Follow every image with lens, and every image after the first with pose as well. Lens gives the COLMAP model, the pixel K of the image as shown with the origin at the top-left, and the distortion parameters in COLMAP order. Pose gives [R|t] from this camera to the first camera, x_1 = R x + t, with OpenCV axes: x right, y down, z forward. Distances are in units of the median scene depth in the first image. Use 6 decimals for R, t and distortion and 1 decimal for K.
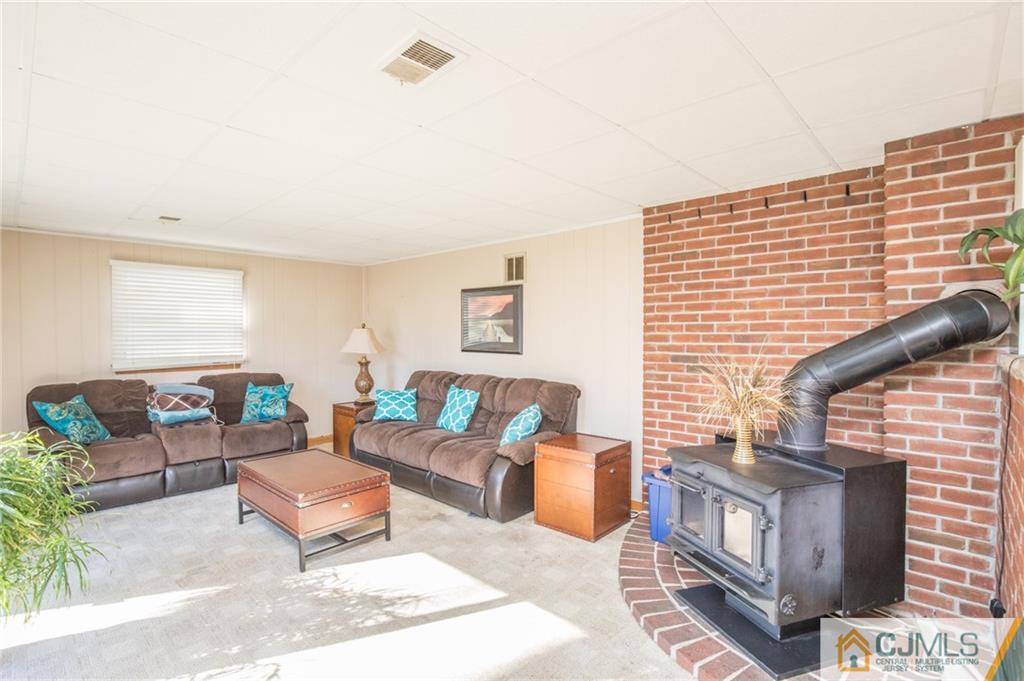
lens RADIAL K [[485.5, 0, 519.1], [0, 485.5, 347.6], [0, 0, 1]] dist [-0.025426, 0.001125]
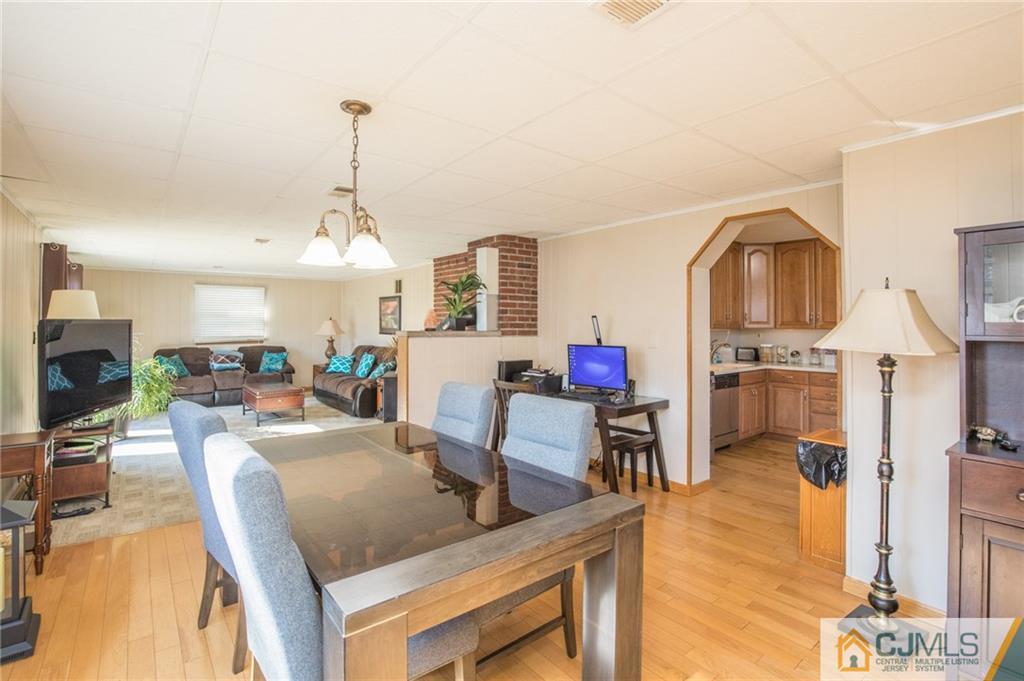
lens RADIAL K [[485.5, 0, 524.3], [0, 485.5, 320.3], [0, 0, 1]] dist [-0.025426, 0.001125]
pose [[0.989879, -0.001576, -0.141908, 0.703986], [-0.003925, 0.999252, -0.038479, 0.027291], [0.141862, 0.038646, 0.989132, -0.689511]]
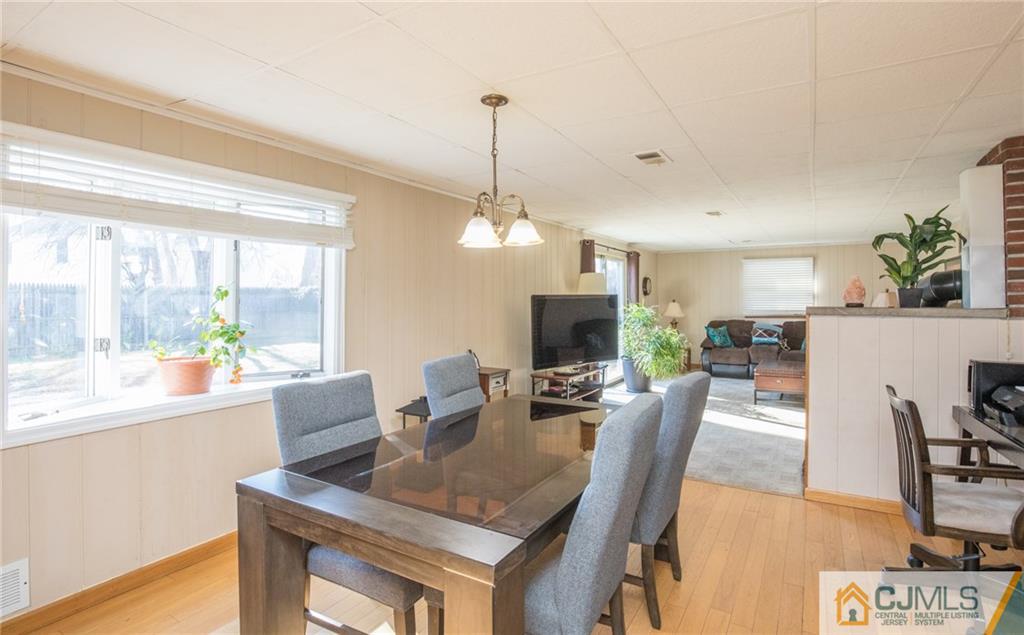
lens RADIAL K [[514.3, 0, 518.6], [0, 514.3, 310.0], [0, 0, 1]] dist [-0.005176, -0.000379]
pose [[0.222115, 0.020269, -0.974810, 0.993903], [-0.025342, 0.999566, 0.015009, 0.016144], [0.974691, 0.021370, 0.222532, -0.367605]]
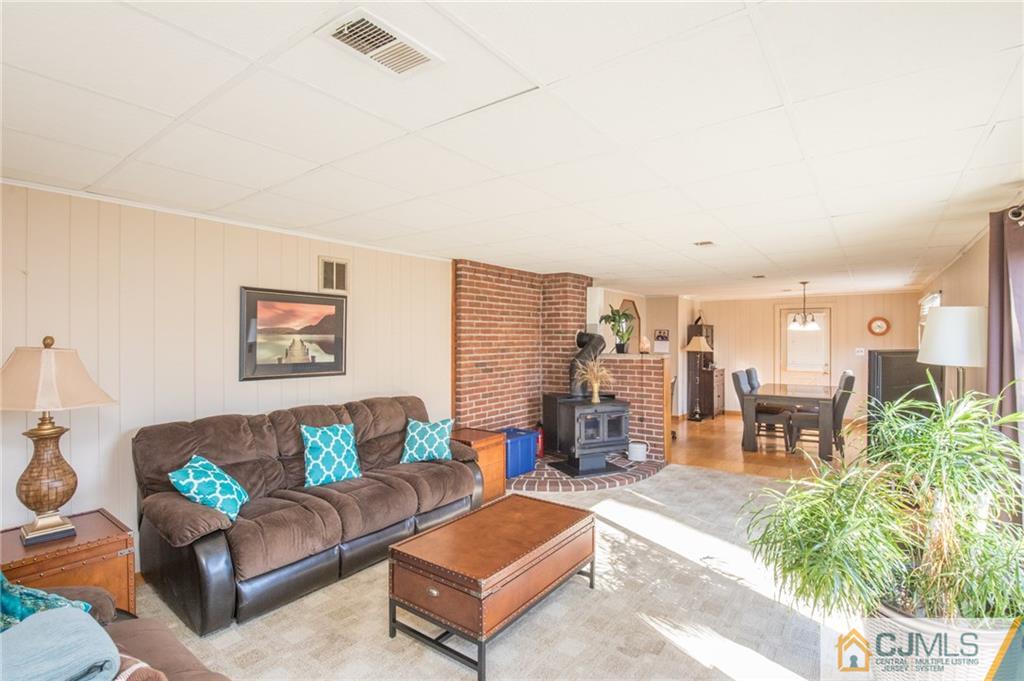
lens RADIAL K [[485.5, 0, 521.4], [0, 485.5, 344.3], [0, 0, 1]] dist [-0.025426, 0.001125]
pose [[-0.115324, -0.013765, 0.993233, -0.904842], [0.025472, 0.999534, 0.016810, -0.047814], [-0.993001, 0.027239, -0.114920, 0.782503]]
